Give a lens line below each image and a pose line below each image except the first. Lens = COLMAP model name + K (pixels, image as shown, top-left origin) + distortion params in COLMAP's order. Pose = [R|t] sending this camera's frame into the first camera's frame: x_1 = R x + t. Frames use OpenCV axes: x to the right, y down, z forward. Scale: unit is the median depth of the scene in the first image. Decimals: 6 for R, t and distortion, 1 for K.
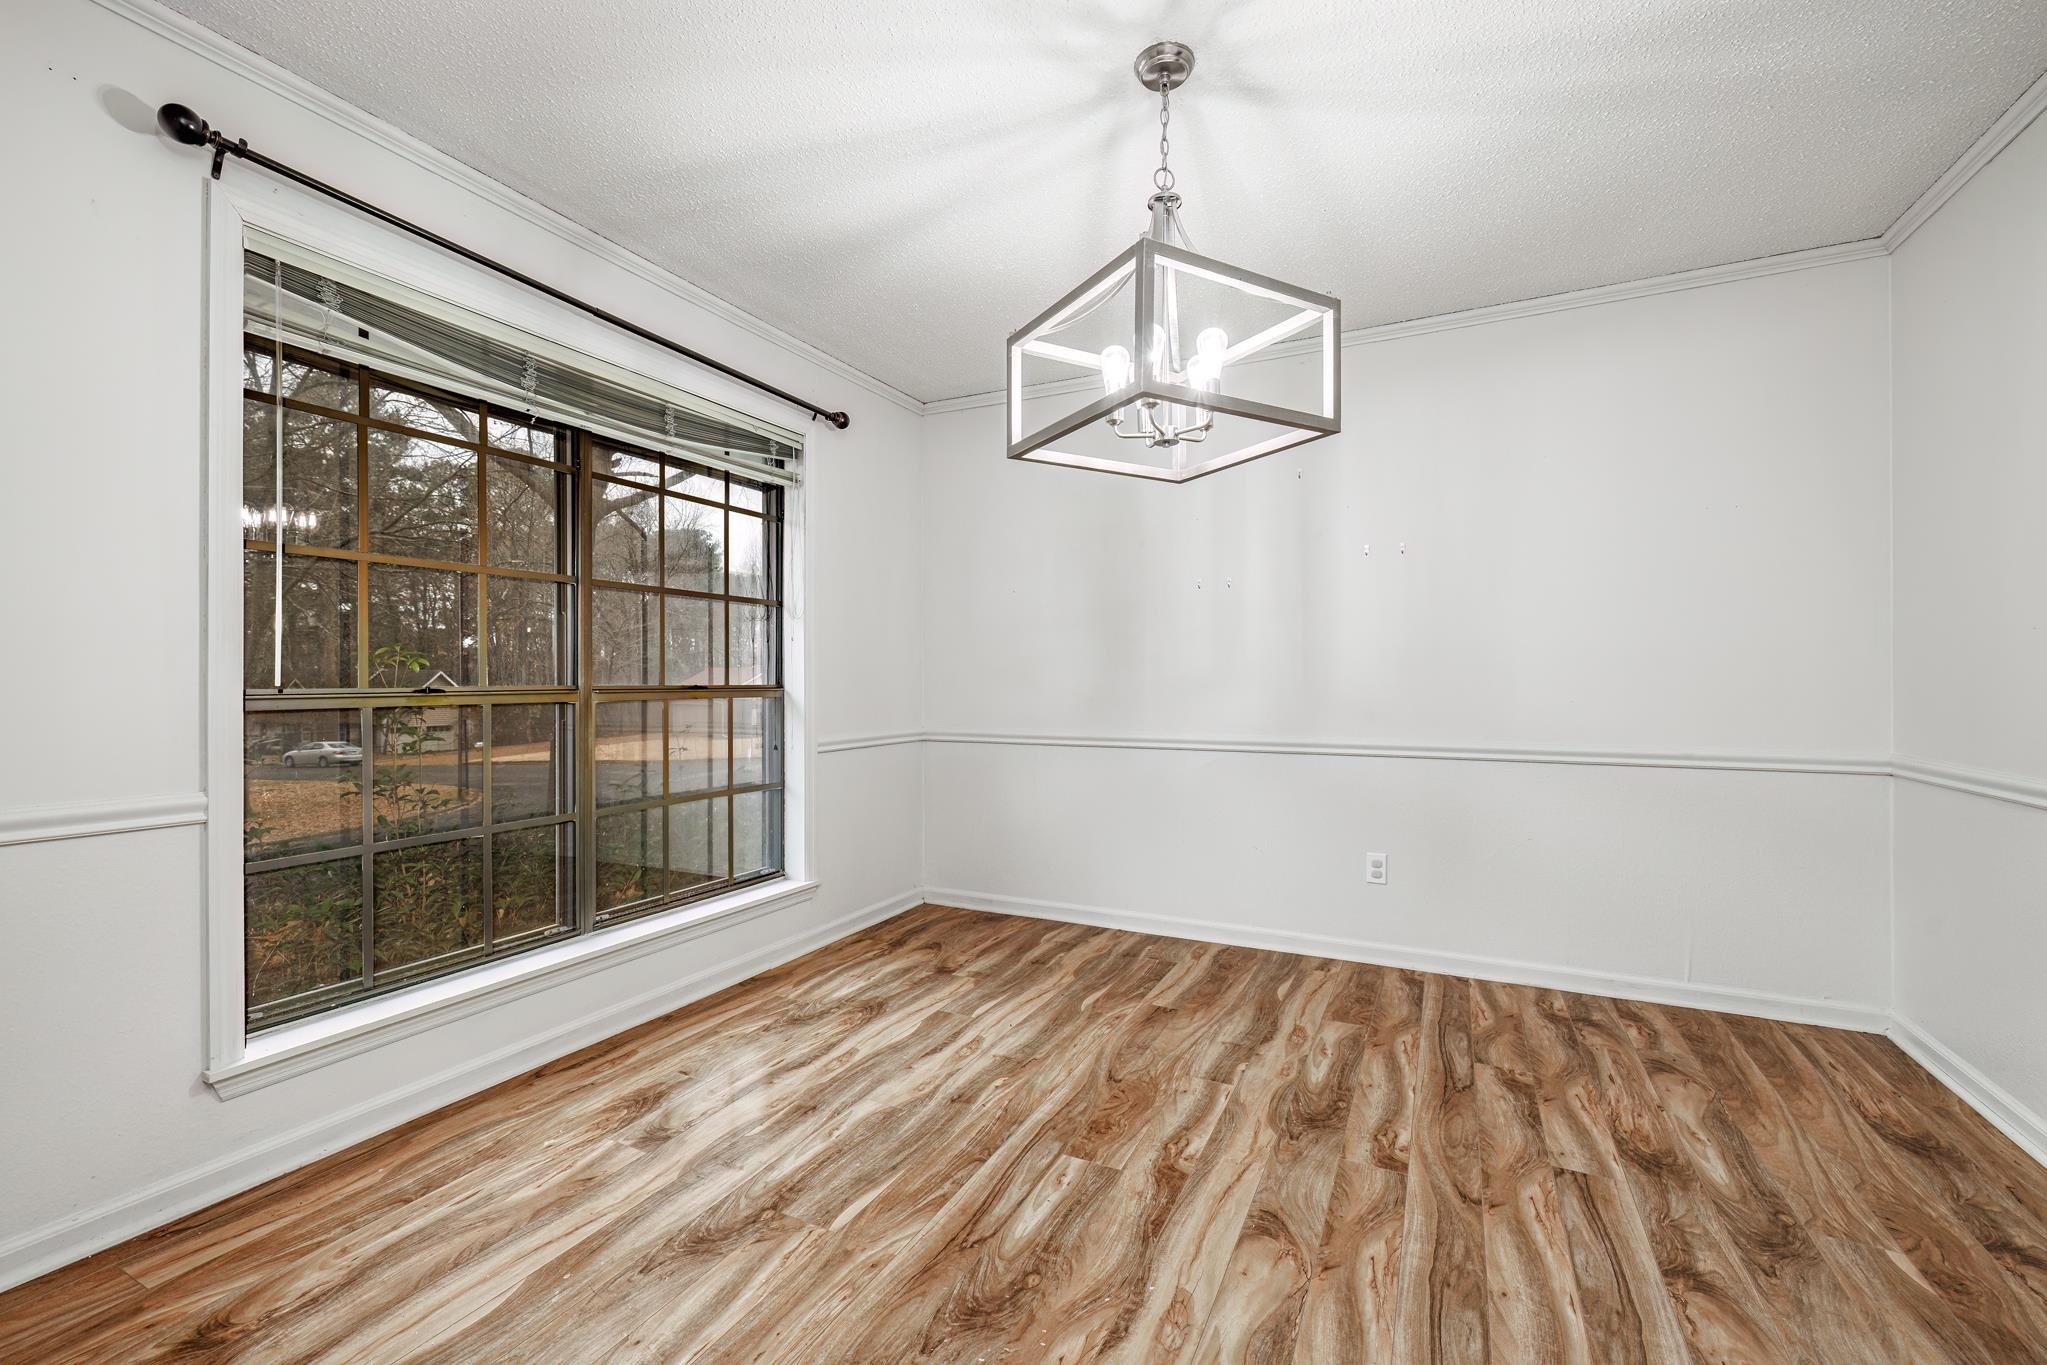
lens RADIAL K [[866.2, 0, 1022.9], [0, 866.2, 671.5], [0, 0, 1]] dist [-0.001627, 0.000089]
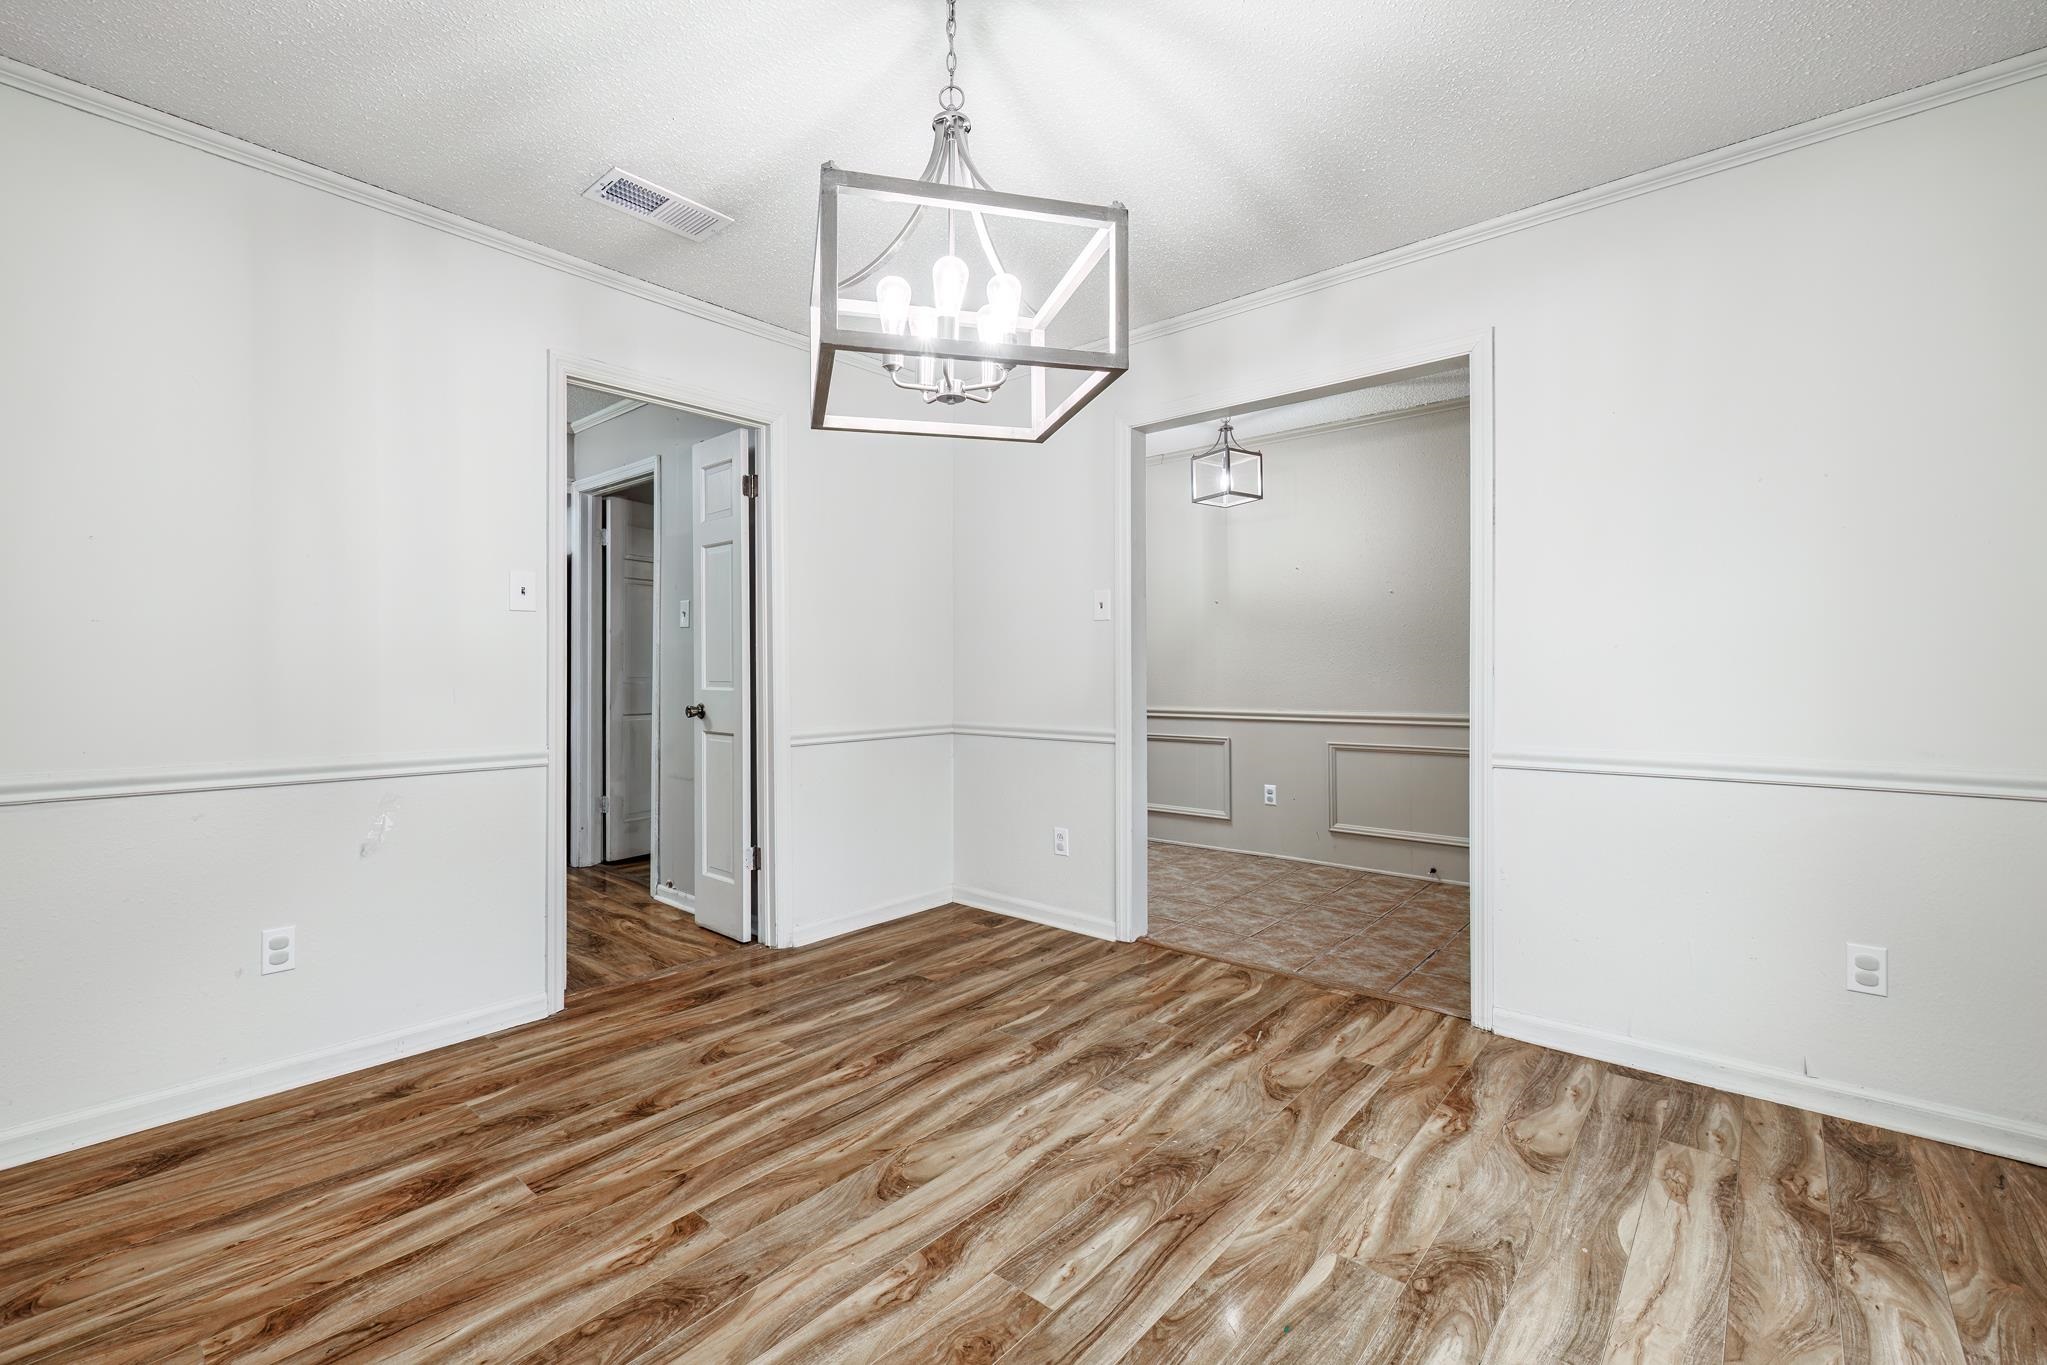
lens RADIAL K [[866.2, 0, 1022.9], [0, 866.2, 671.5], [0, 0, 1]] dist [-0.001627, 0.000089]
pose [[-0.970124, 0.001778, 0.242601, -0.124747], [-0.000677, 0.999949, -0.010036, 0.027077], [-0.242607, -0.009901, -0.970074, 2.010050]]
